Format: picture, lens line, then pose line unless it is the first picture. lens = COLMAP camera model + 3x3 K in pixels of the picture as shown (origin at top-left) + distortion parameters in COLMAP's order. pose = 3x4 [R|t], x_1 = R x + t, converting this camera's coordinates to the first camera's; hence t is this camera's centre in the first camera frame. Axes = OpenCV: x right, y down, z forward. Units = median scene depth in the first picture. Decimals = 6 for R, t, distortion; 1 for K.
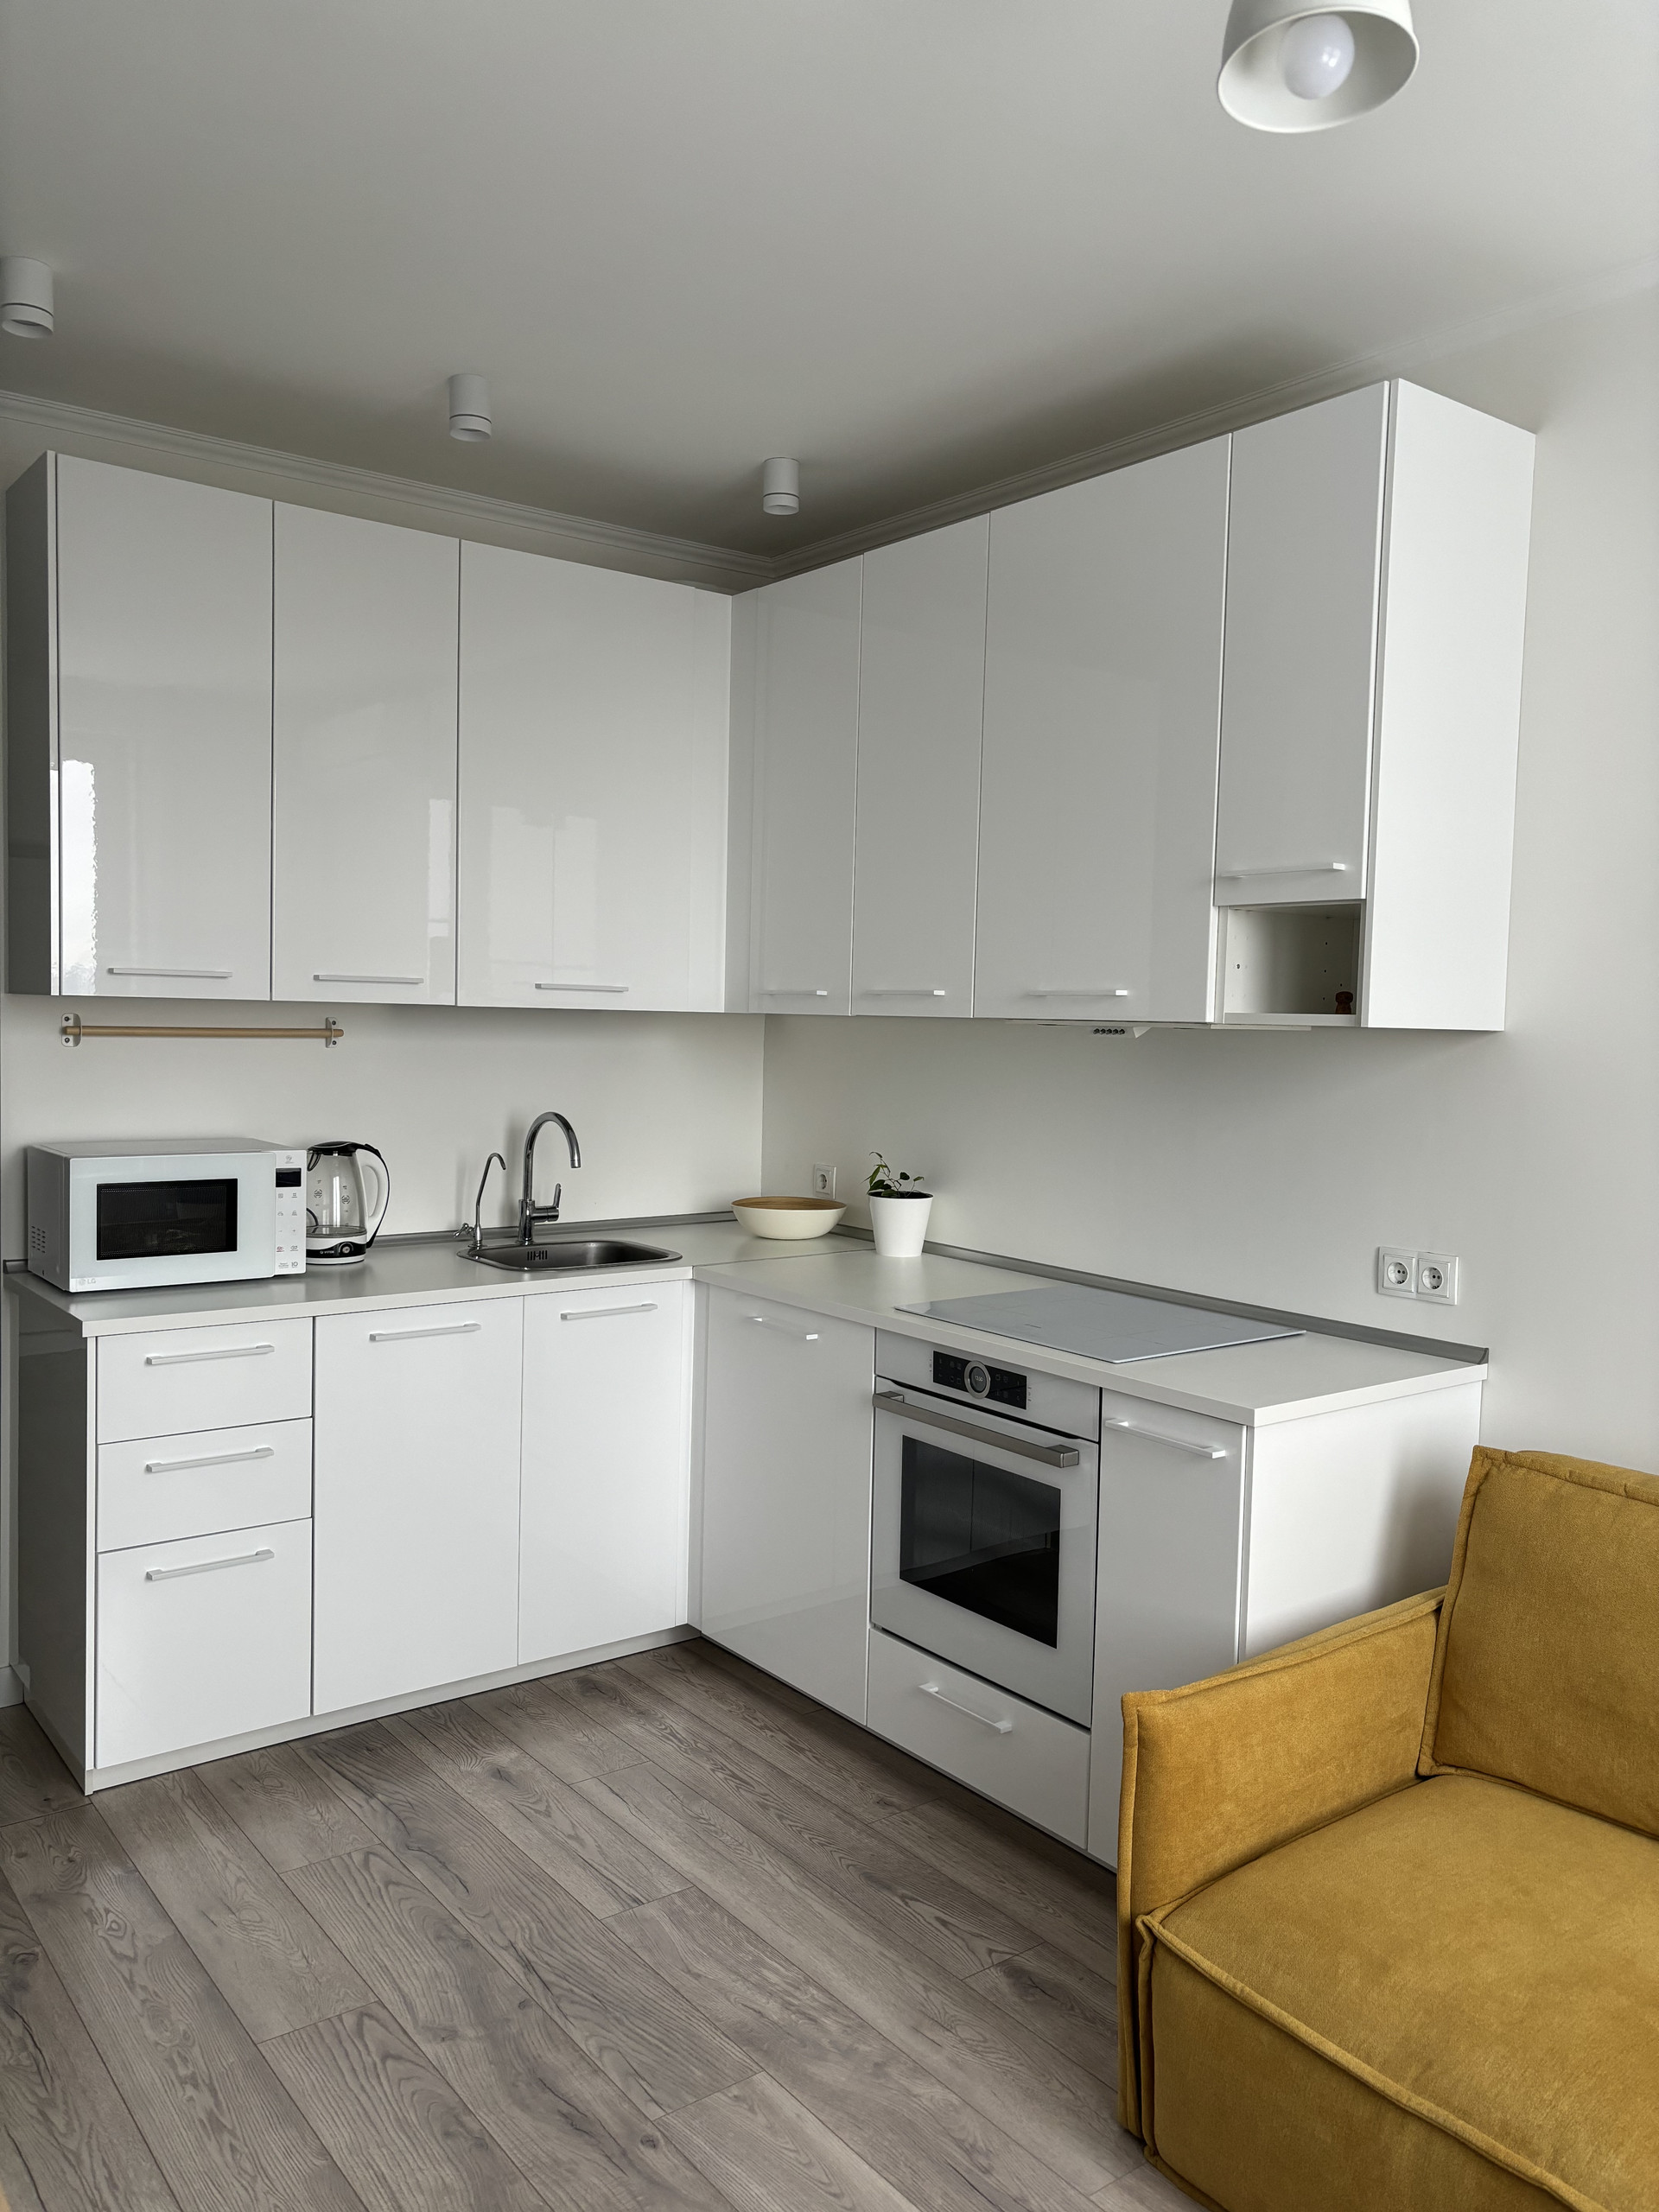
lens RADIAL K [[1625.2, 0, 829.5], [0, 1625.2, 1106.0], [0, 0, 1]] dist [0.026476, -0.052688]
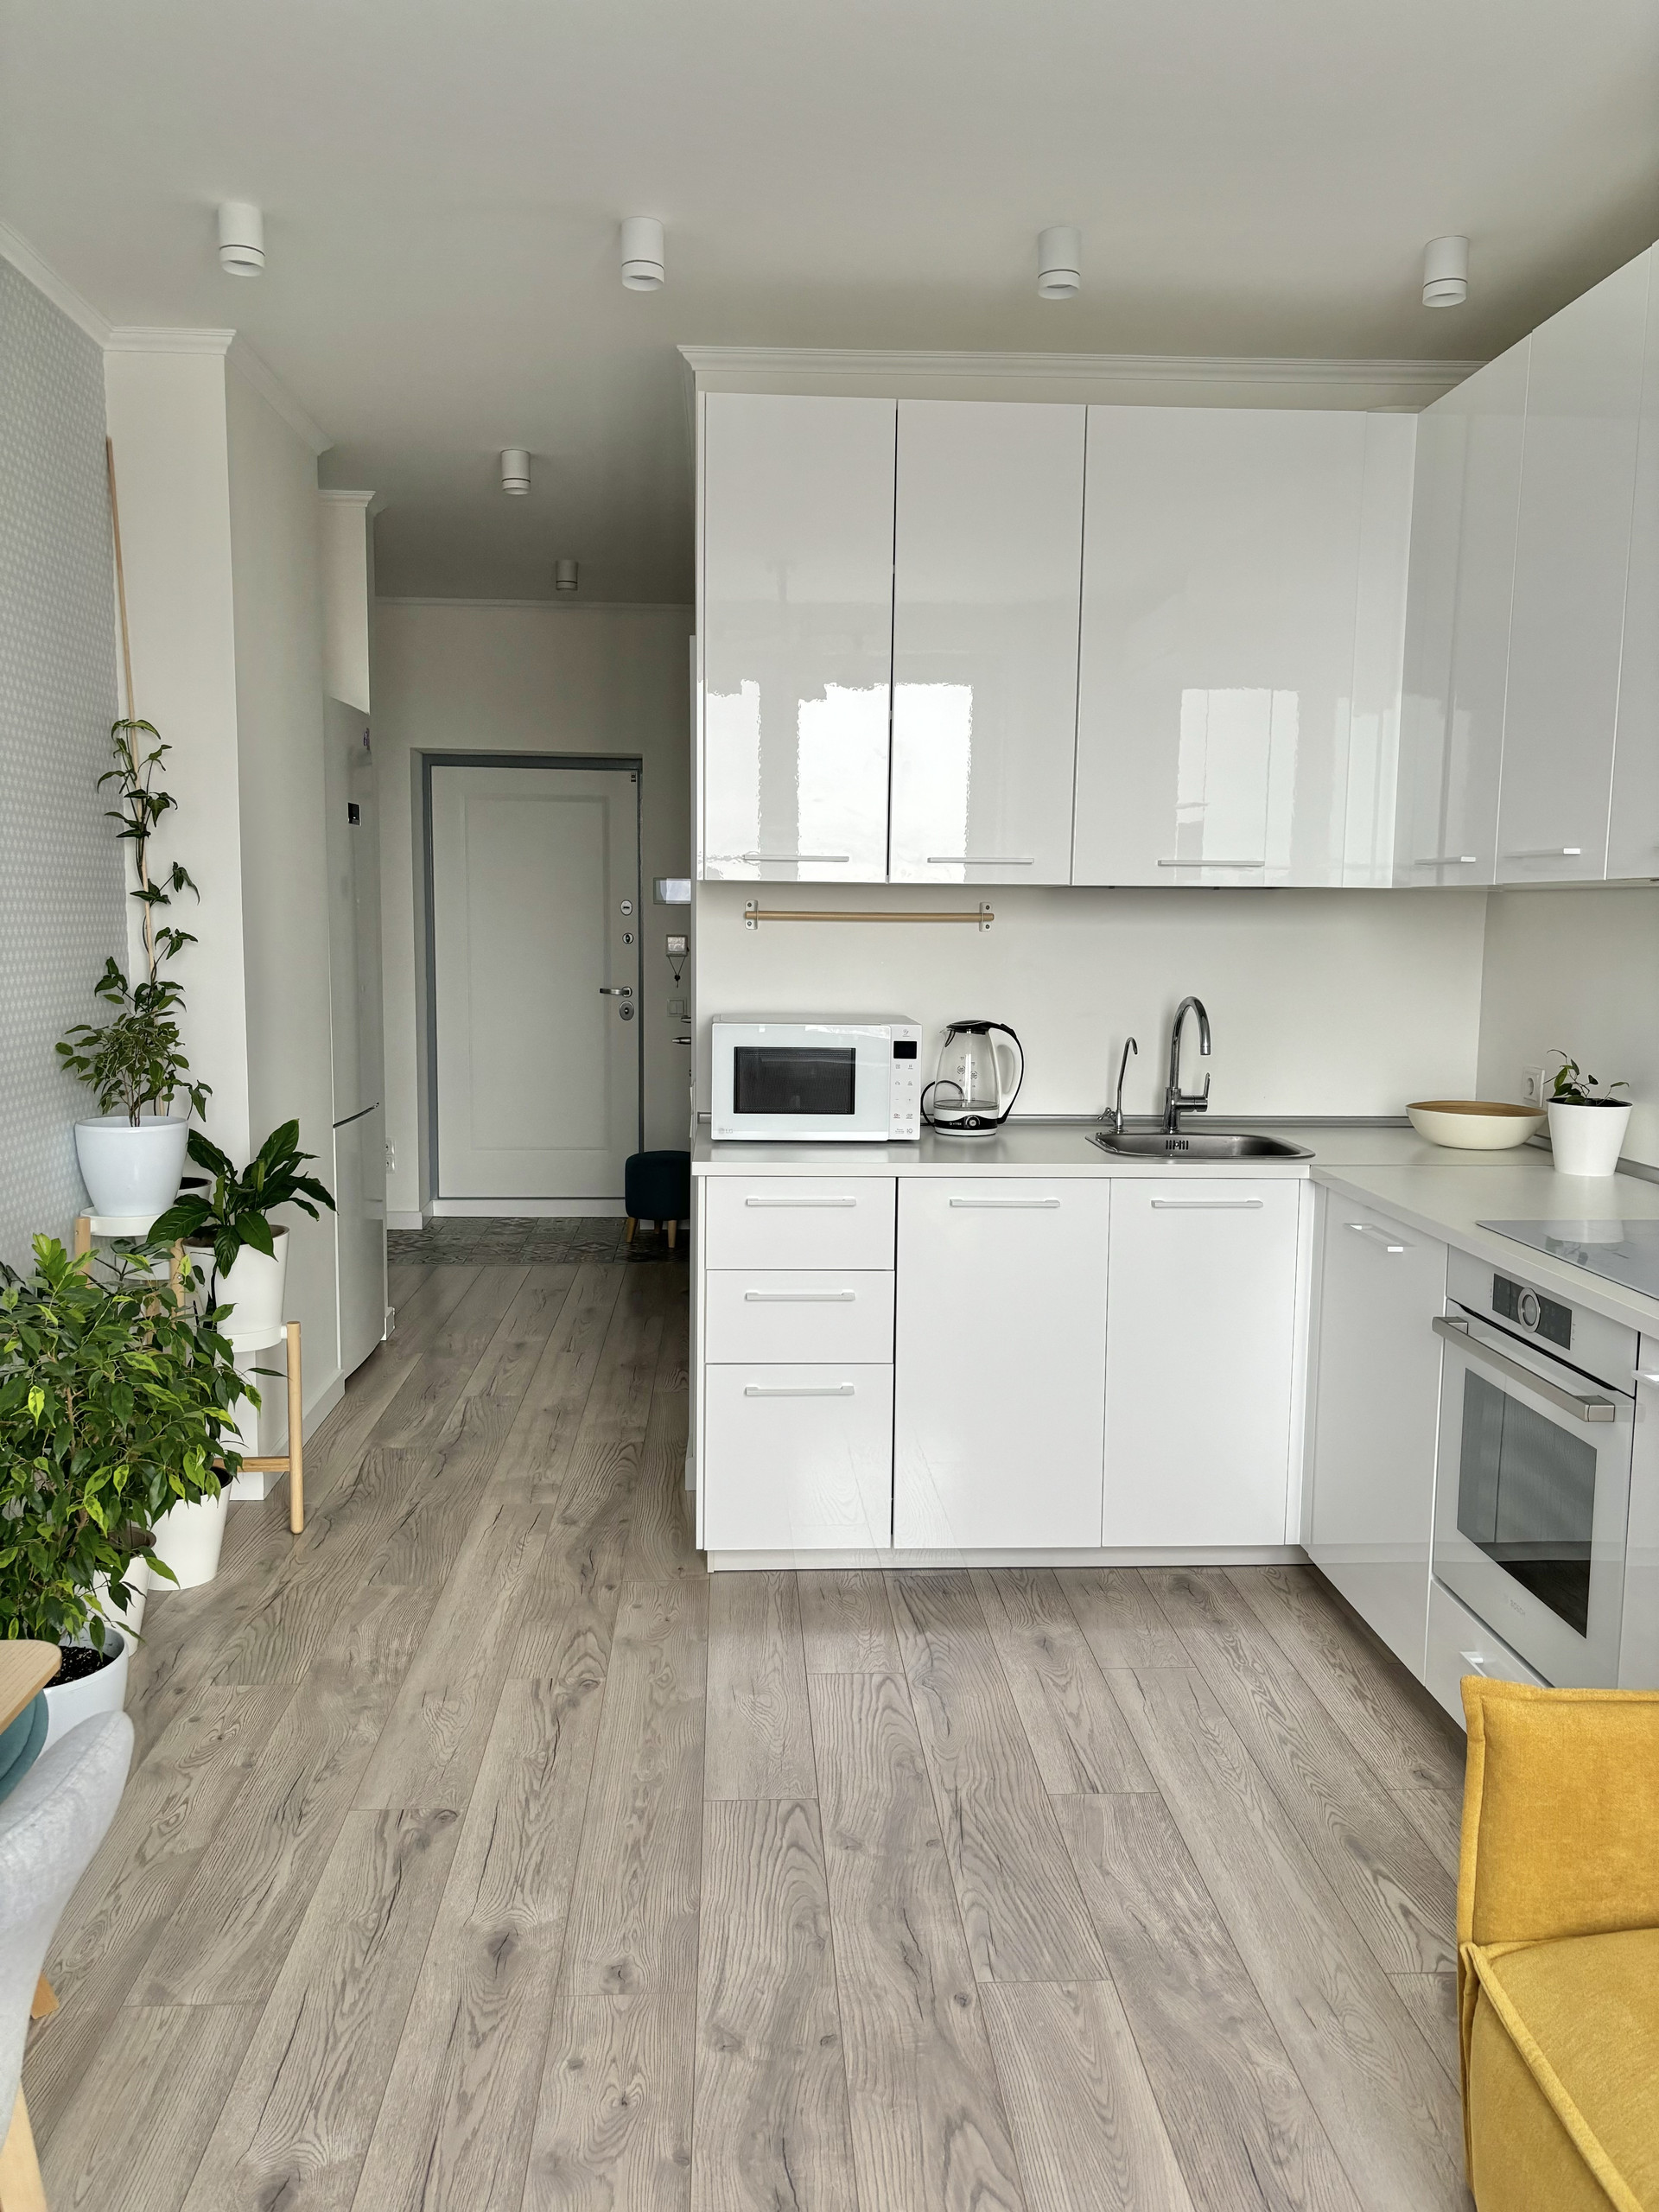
lens RADIAL K [[1628.7, 0, 829.5], [0, 1628.7, 1106.0], [0, 0, 1]] dist [0.048868, -0.076226]
pose [[0.825577, 0.052584, -0.561833, 0.251305], [-0.024701, 0.998062, 0.057117, 0.022931], [0.563748, -0.033277, 0.825276, 0.098184]]
